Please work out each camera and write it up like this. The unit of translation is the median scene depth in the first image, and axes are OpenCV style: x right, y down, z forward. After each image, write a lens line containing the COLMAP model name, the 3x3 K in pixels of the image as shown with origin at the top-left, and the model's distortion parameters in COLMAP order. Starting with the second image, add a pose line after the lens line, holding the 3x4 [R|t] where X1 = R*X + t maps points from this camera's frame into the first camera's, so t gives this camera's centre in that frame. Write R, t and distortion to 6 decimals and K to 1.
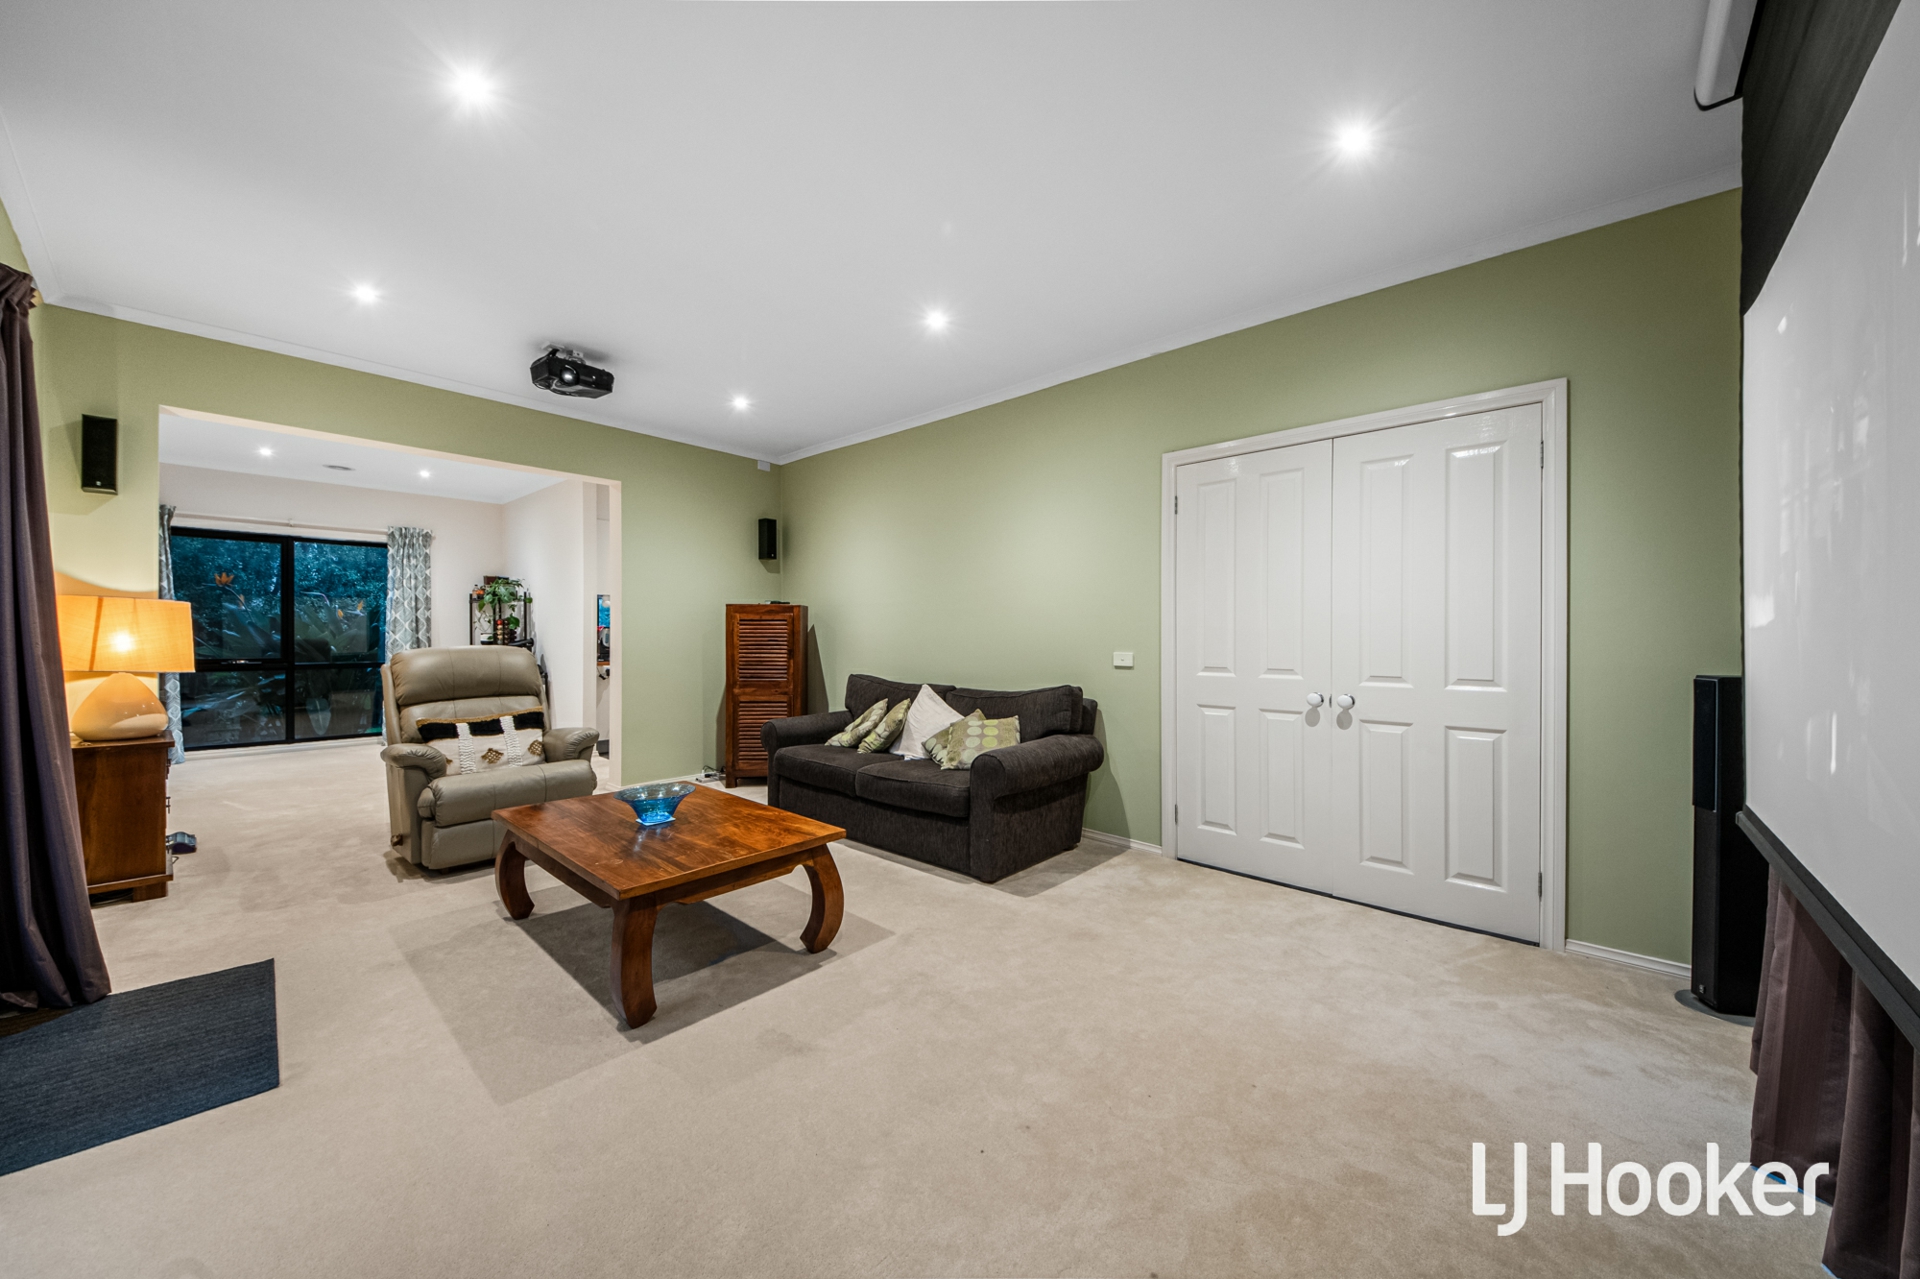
lens RADIAL K [[694.3, 0, 960.0], [0, 694.3, 639.5], [0, 0, 1]] dist [-0.008503, 0.000004]
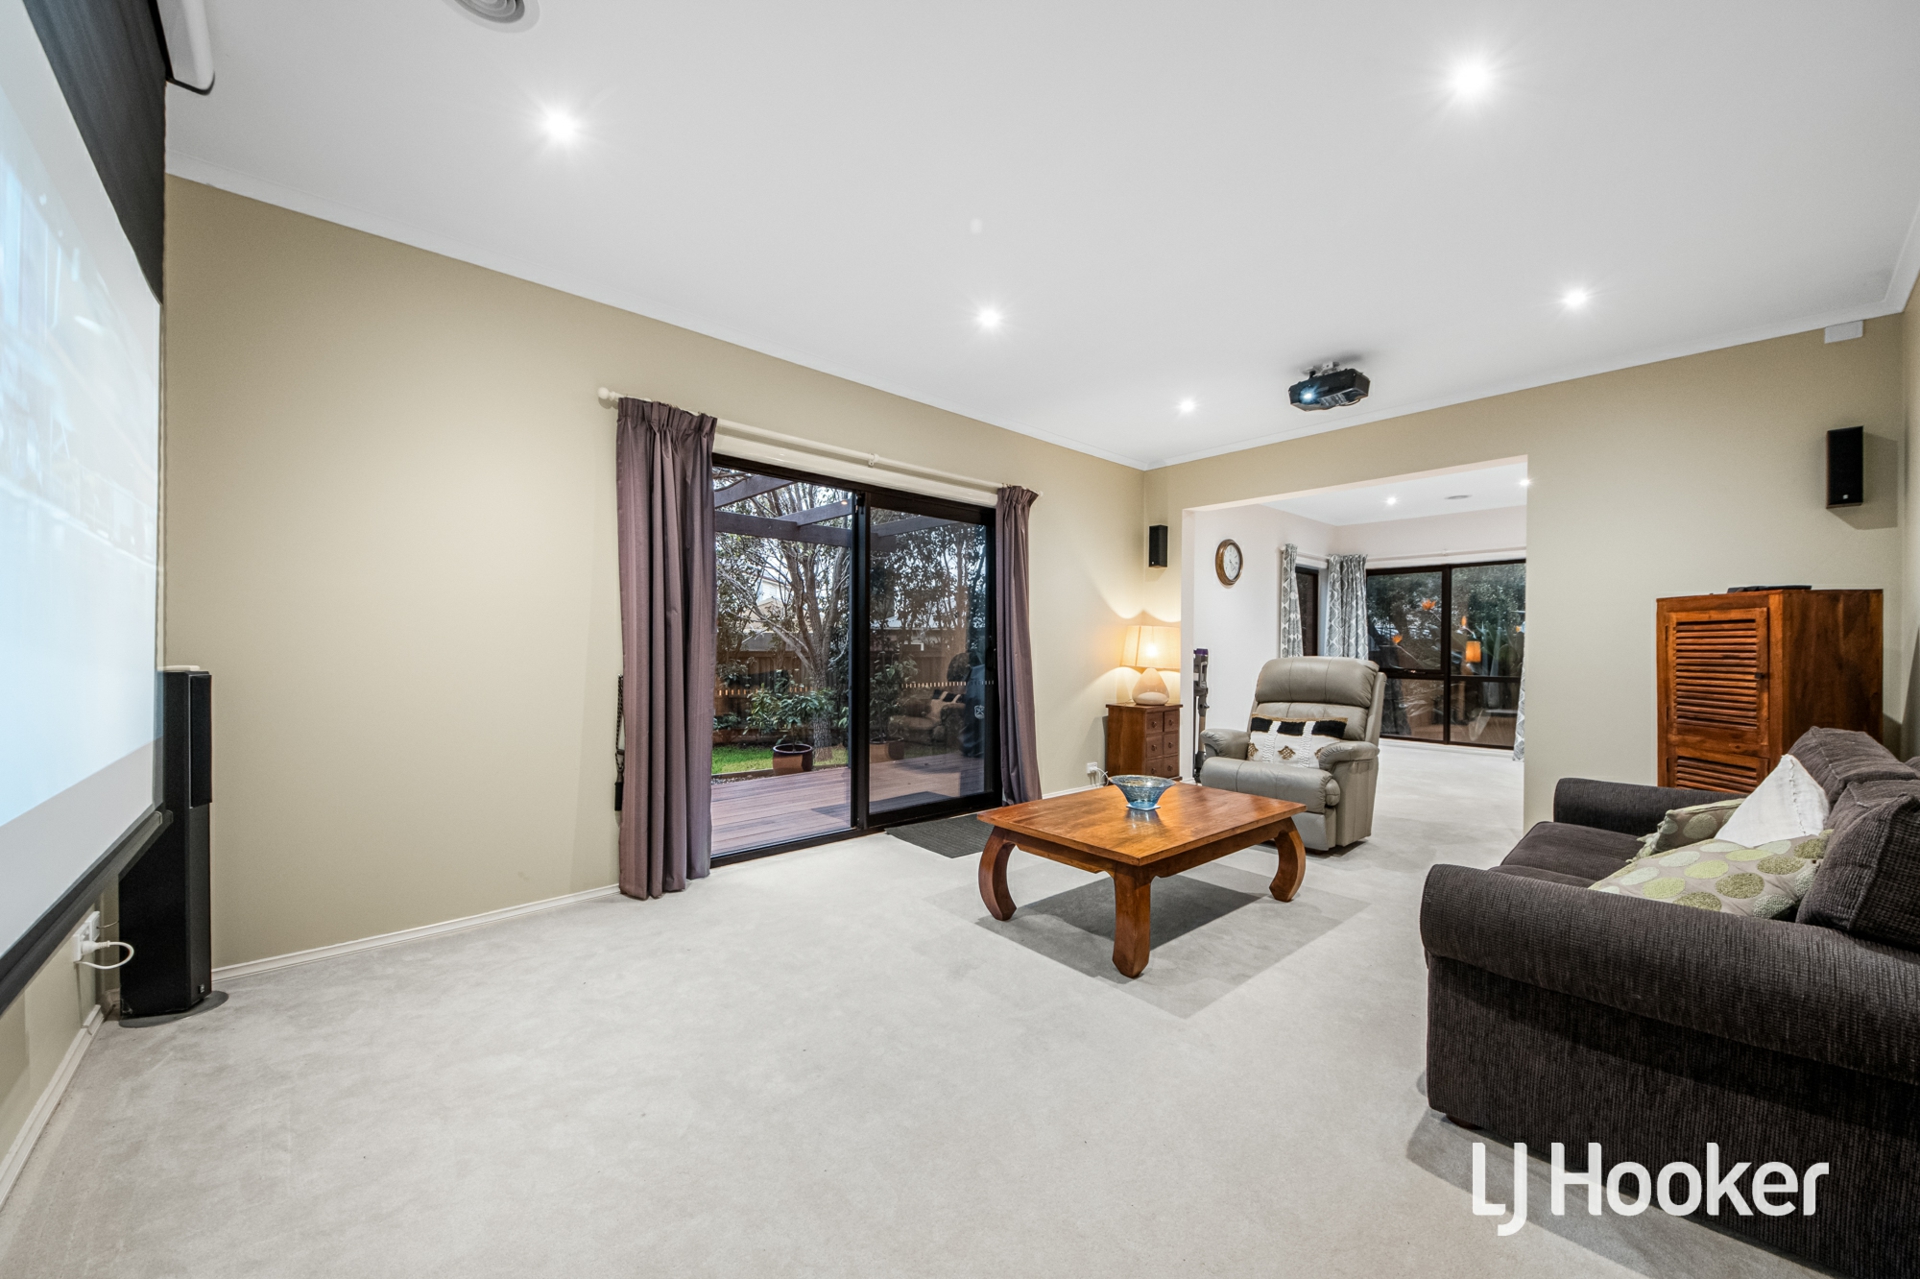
lens RADIAL K [[677.2, 0, 935.8], [0, 677.2, 645.7], [0, 0, 1]] dist [0.013864, -0.000011]
pose [[-0.132705, -0.005466, -0.991141, 0.504626], [-0.014116, 0.999894, -0.003624, 0.004727], [0.991055, 0.013510, -0.132768, 0.574209]]
